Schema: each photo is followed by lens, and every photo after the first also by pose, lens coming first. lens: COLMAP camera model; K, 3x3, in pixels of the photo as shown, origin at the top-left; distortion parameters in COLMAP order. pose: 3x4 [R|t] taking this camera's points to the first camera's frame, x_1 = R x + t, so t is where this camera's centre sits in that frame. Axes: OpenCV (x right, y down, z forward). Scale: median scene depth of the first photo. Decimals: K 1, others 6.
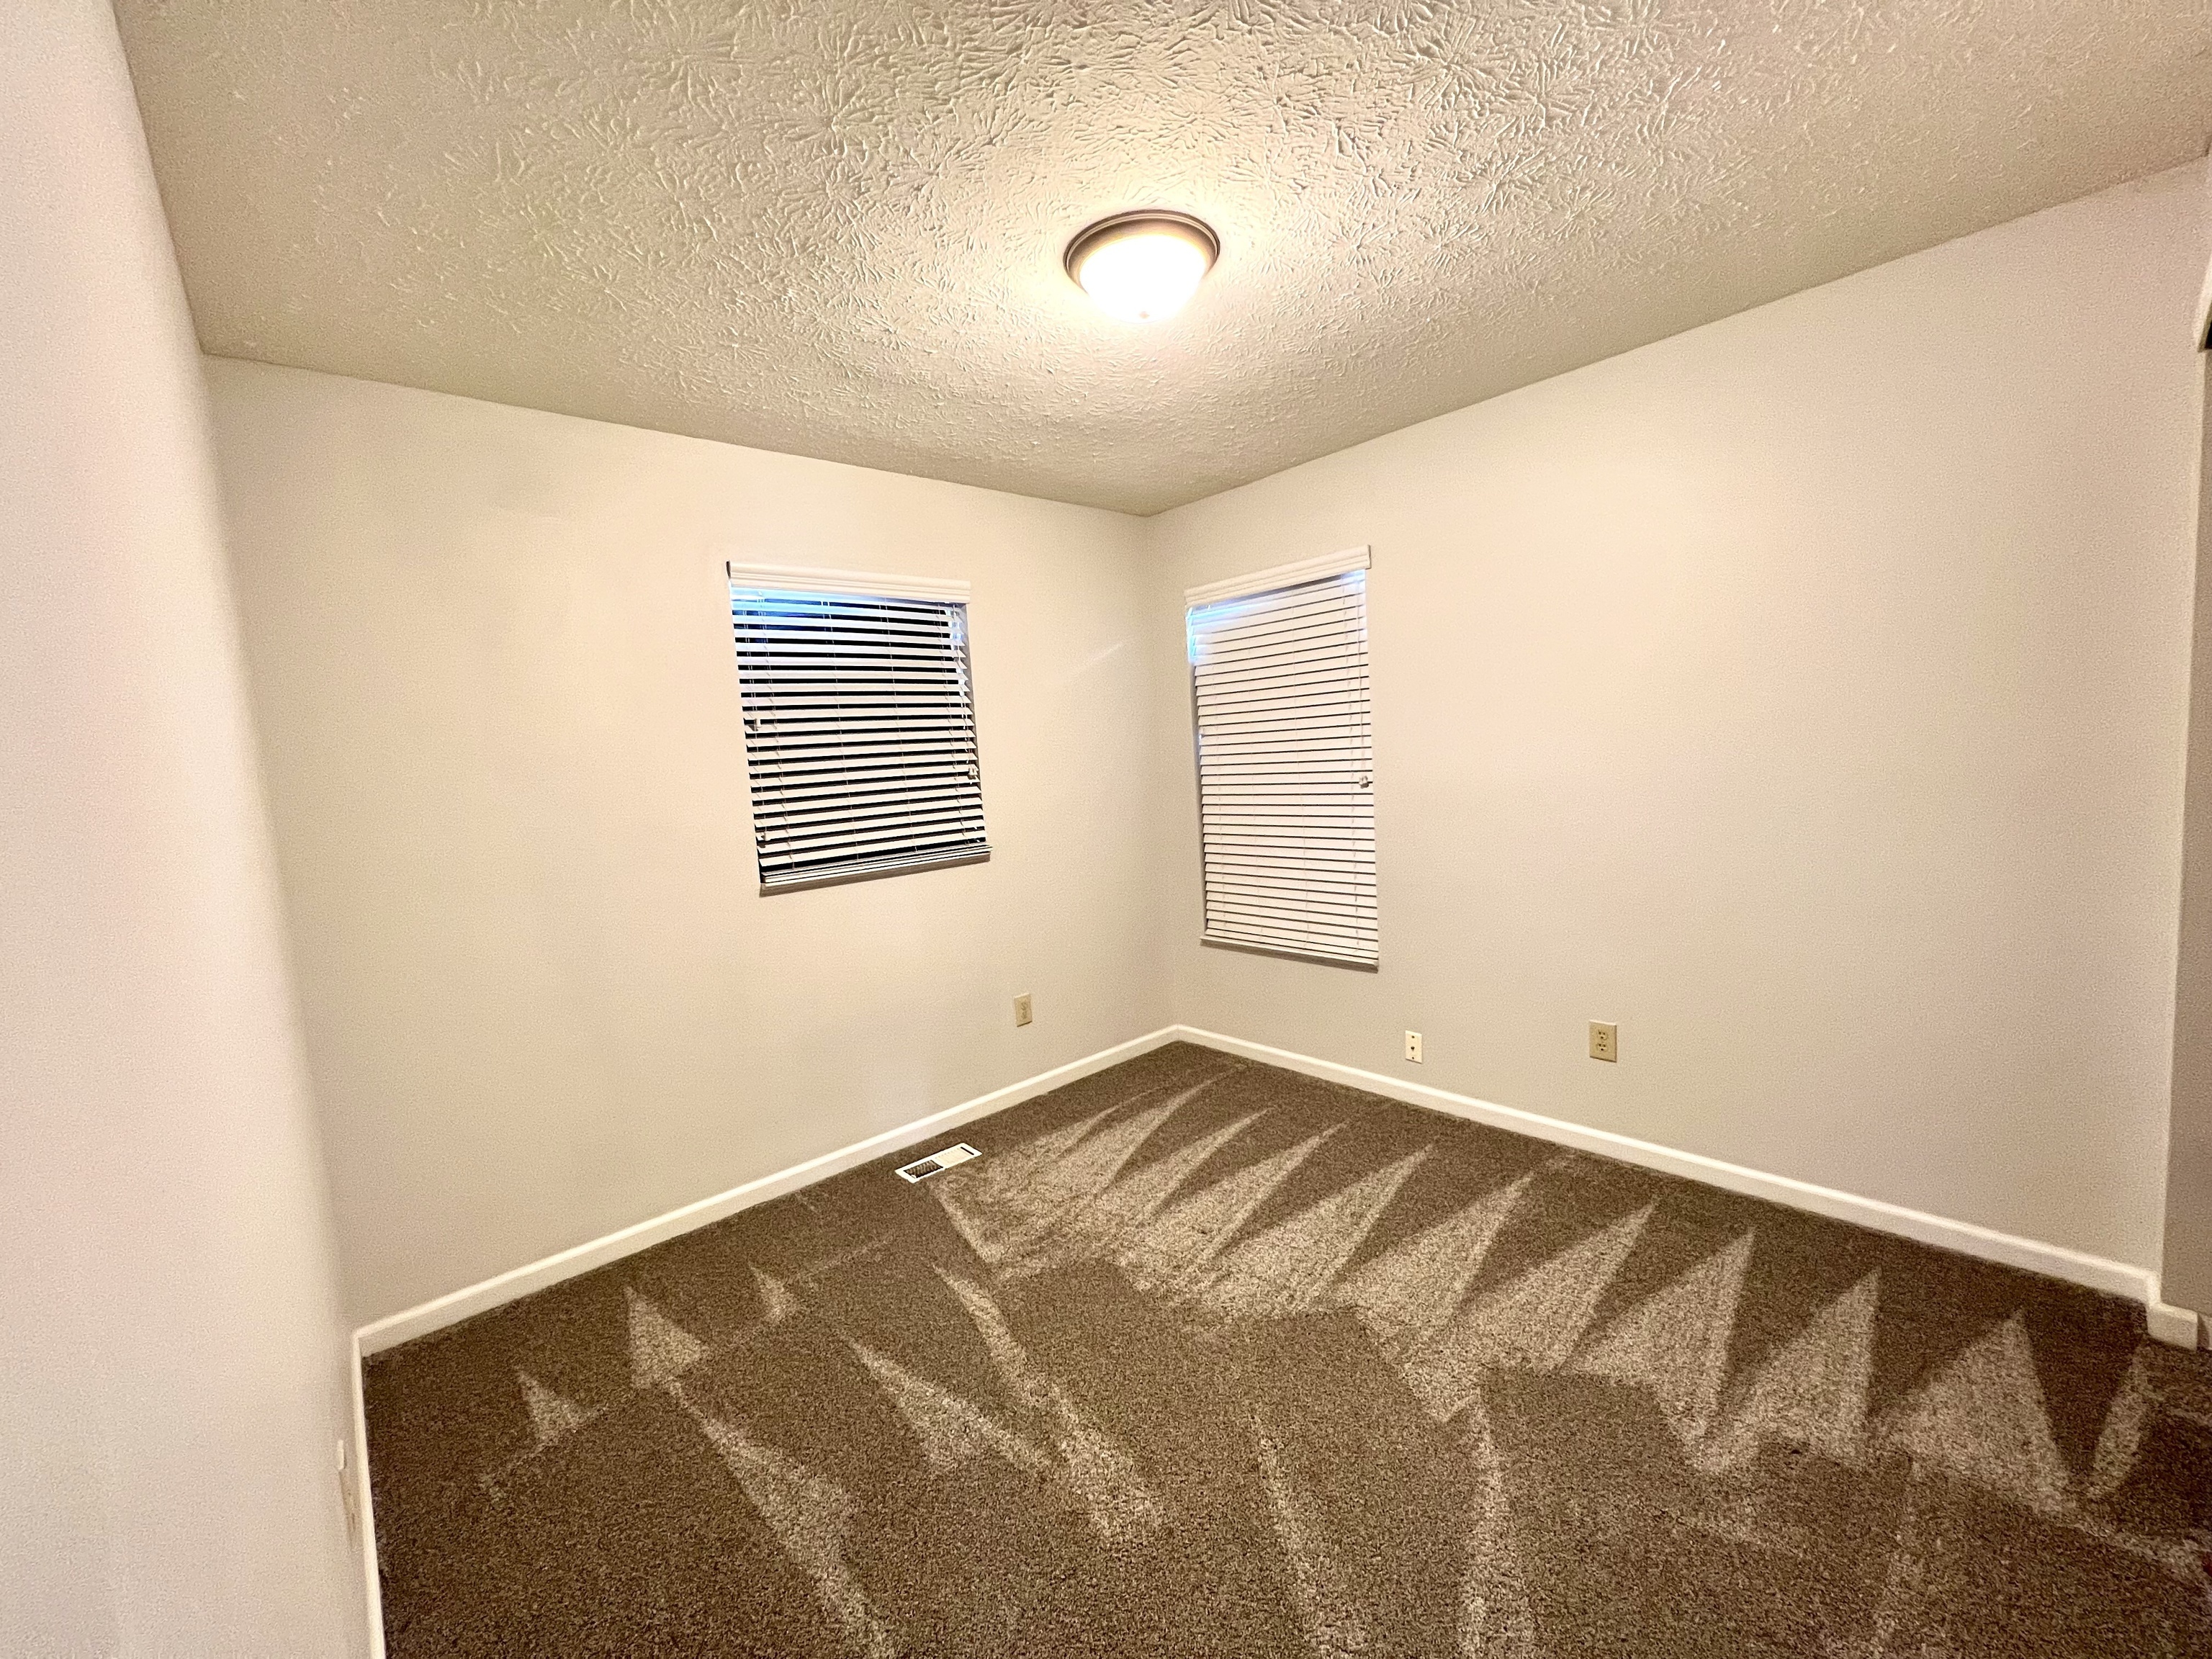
lens RADIAL K [[881.5, 0, 1107.1], [0, 881.5, 828.6], [0, 0, 1]] dist [-0.003702, 0.000706]
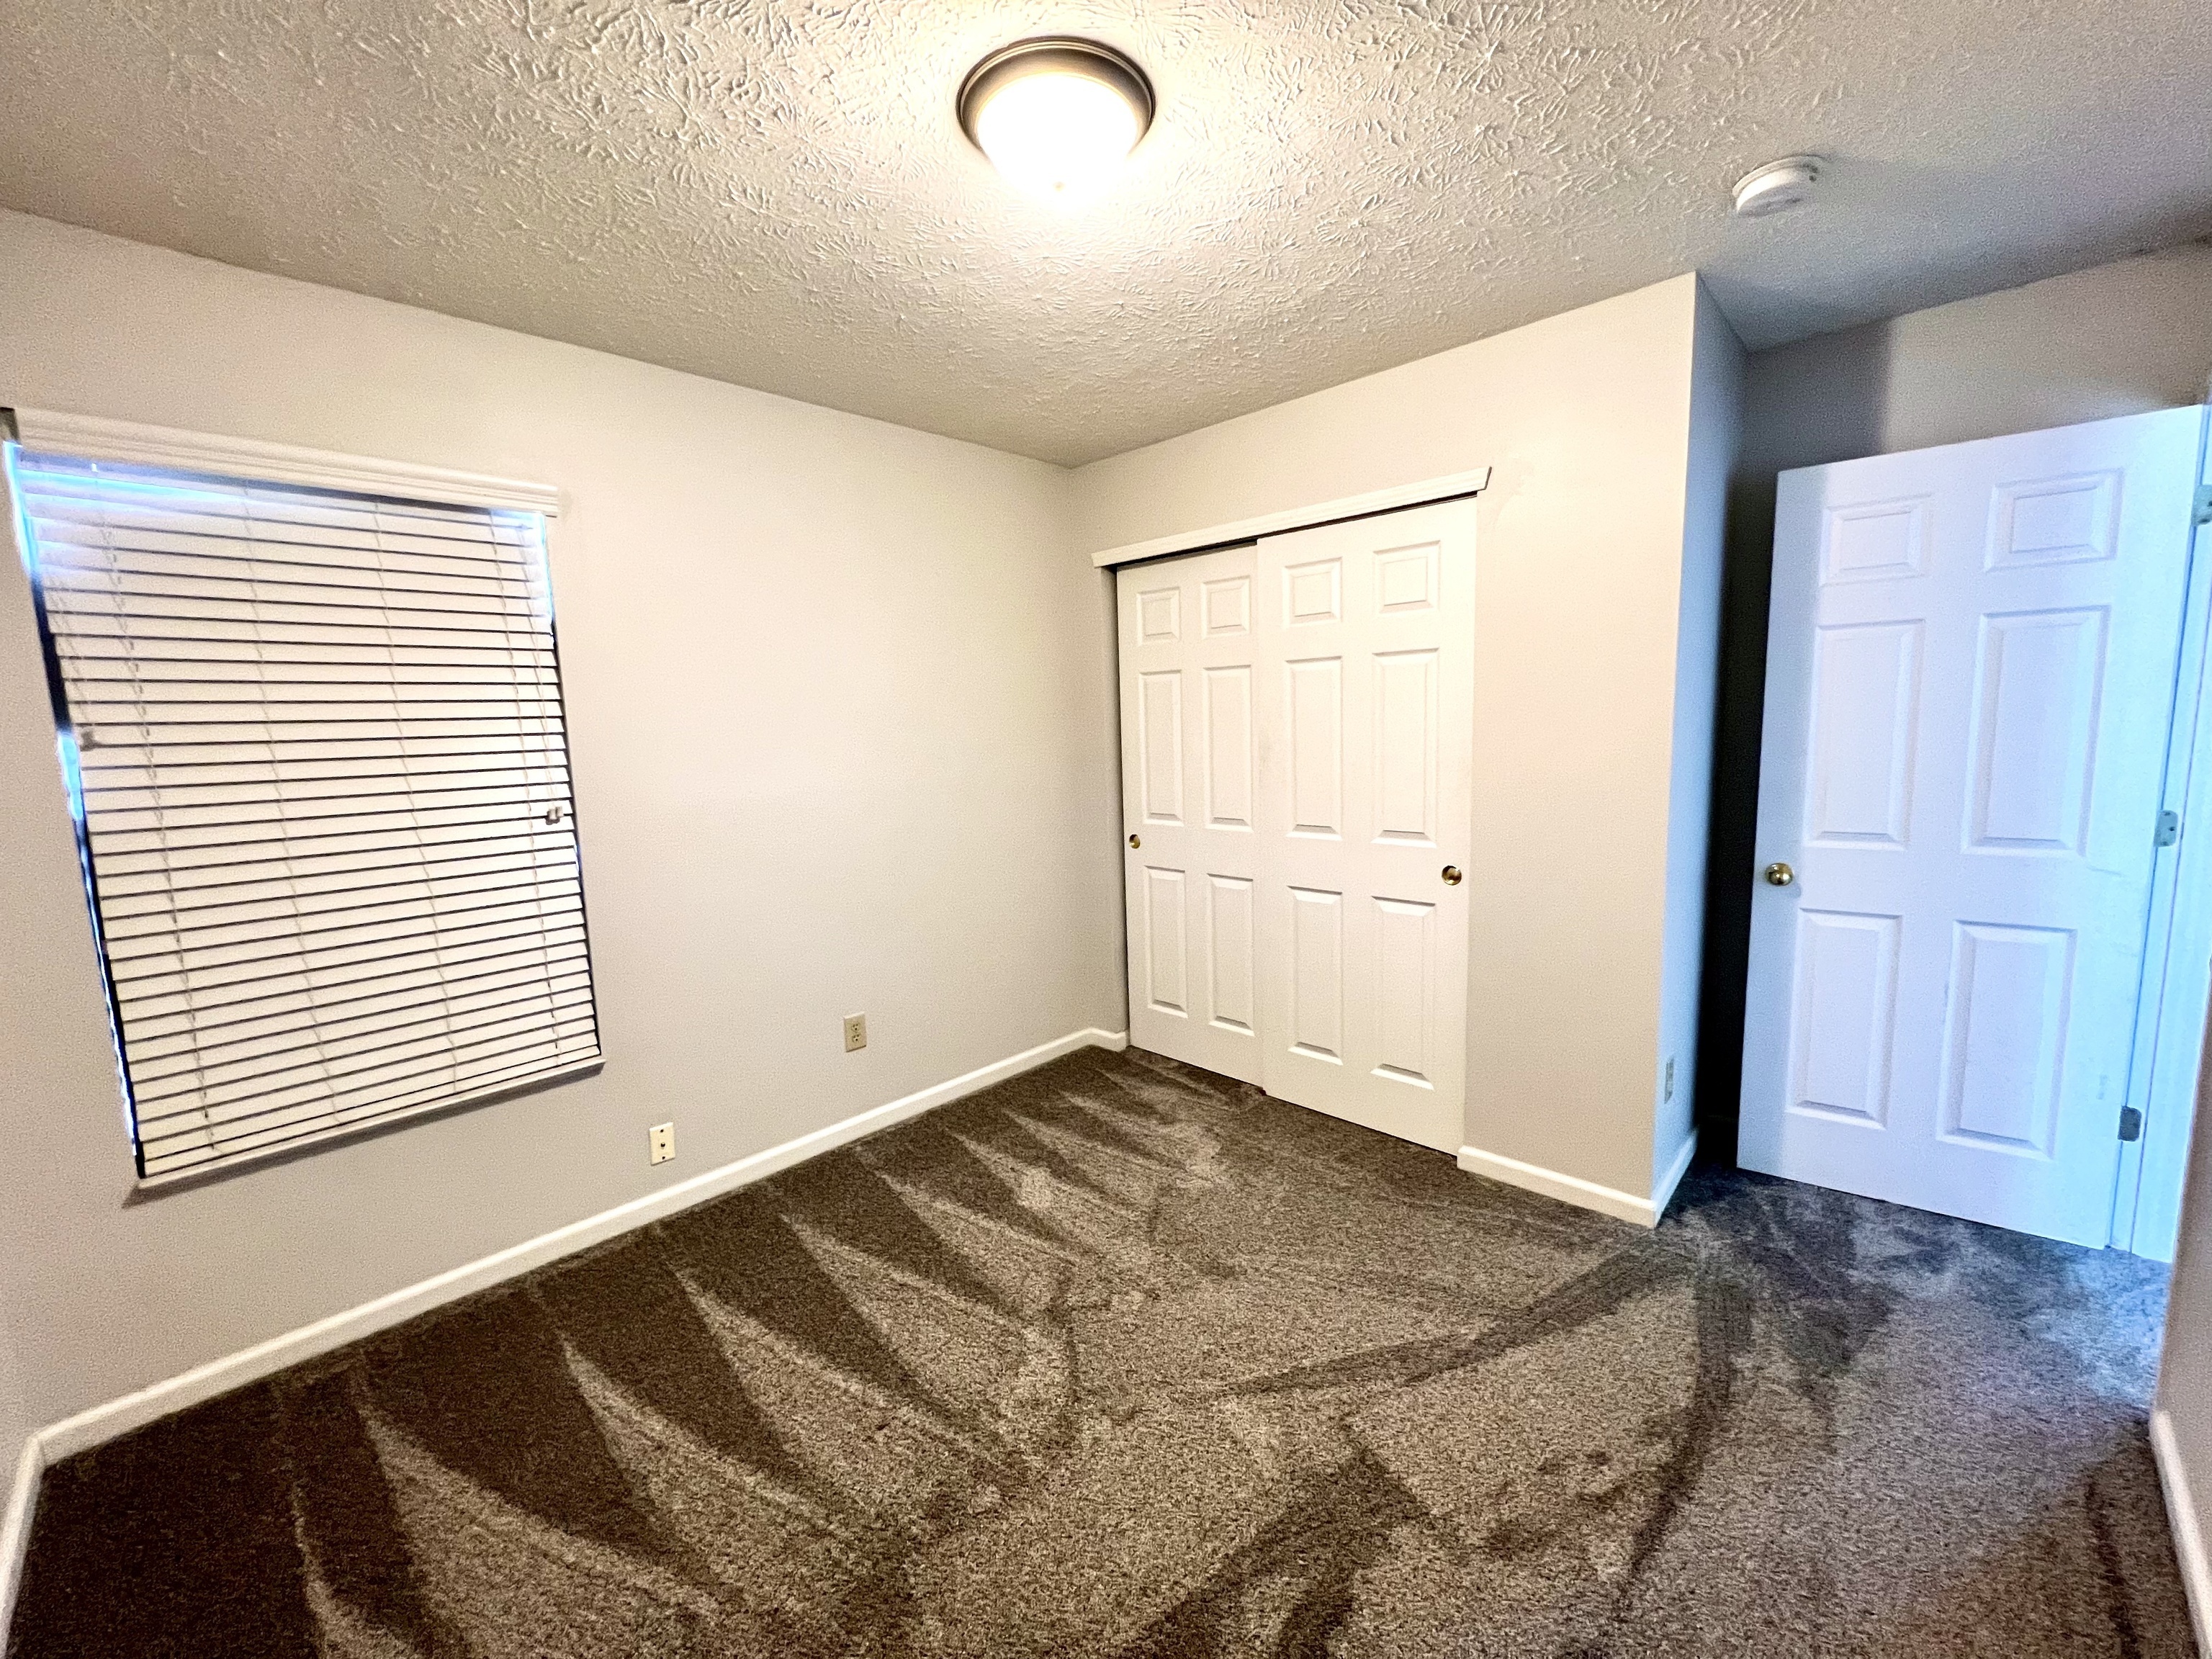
lens RADIAL K [[881.5, 0, 1107.6], [0, 881.5, 830.7], [0, 0, 1]] dist [-0.003702, 0.000706]
pose [[-0.058493, -0.063229, 0.996283, -0.450822], [0.123081, 0.989921, 0.070051, -0.036622], [-0.990671, 0.126721, -0.050121, 0.617372]]
